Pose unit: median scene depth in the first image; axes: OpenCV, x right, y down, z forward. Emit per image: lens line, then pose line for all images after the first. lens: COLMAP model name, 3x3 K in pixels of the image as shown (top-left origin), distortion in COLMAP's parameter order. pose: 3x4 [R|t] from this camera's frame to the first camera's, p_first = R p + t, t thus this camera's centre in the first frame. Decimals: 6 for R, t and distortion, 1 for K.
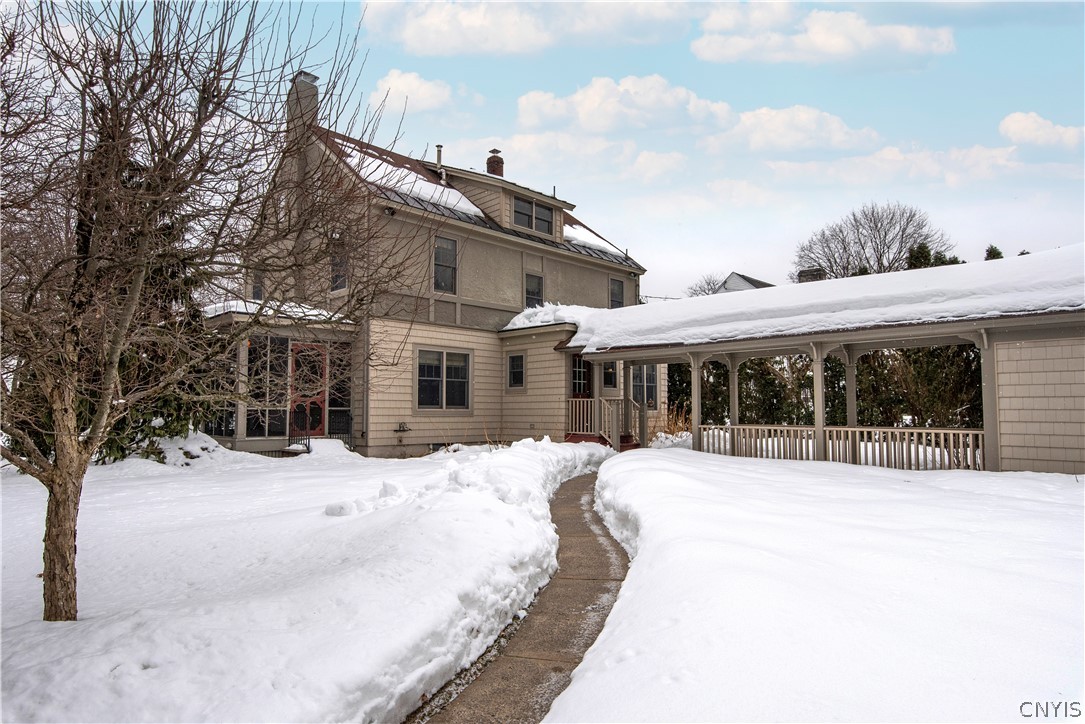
lens RADIAL K [[607.7, 0, 542.5], [0, 607.7, 362.0], [0, 0, 1]] dist [0.000905, 0.000173]
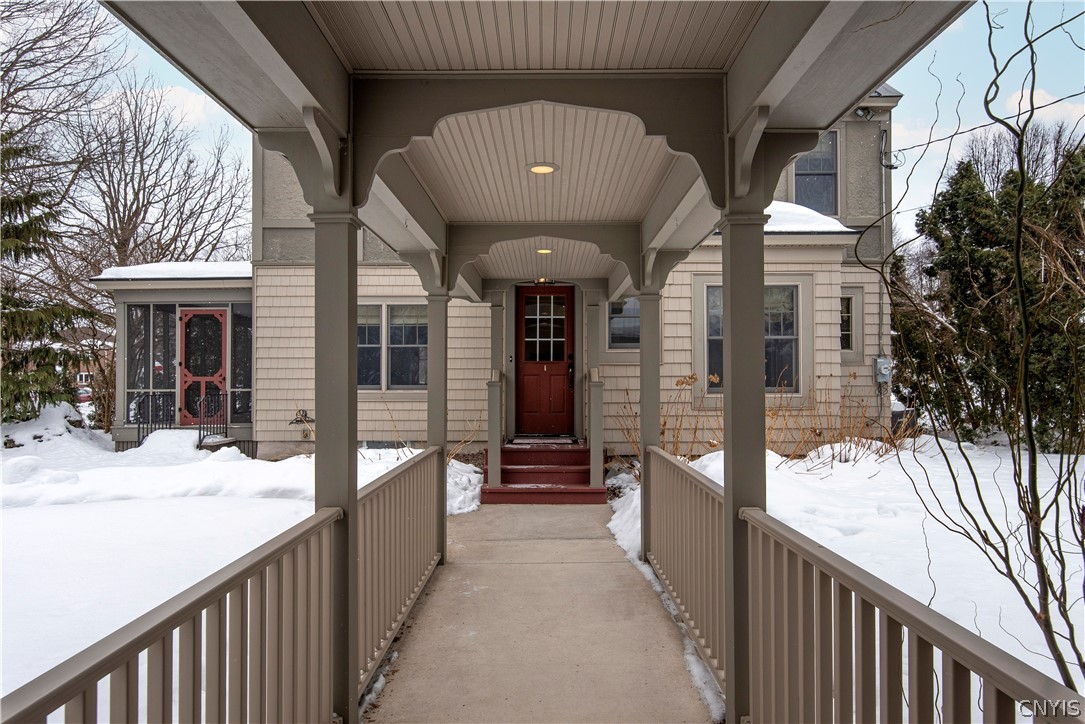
lens RADIAL K [[666.0, 0, 546.3], [0, 666.0, 377.2], [0, 0, 1]] dist [0.024958, 0.000504]
pose [[0.719113, -0.008240, -0.694844, 0.477613], [0.056680, 0.997293, 0.046832, 0.038918], [0.692578, -0.073061, 0.717634, 0.602109]]
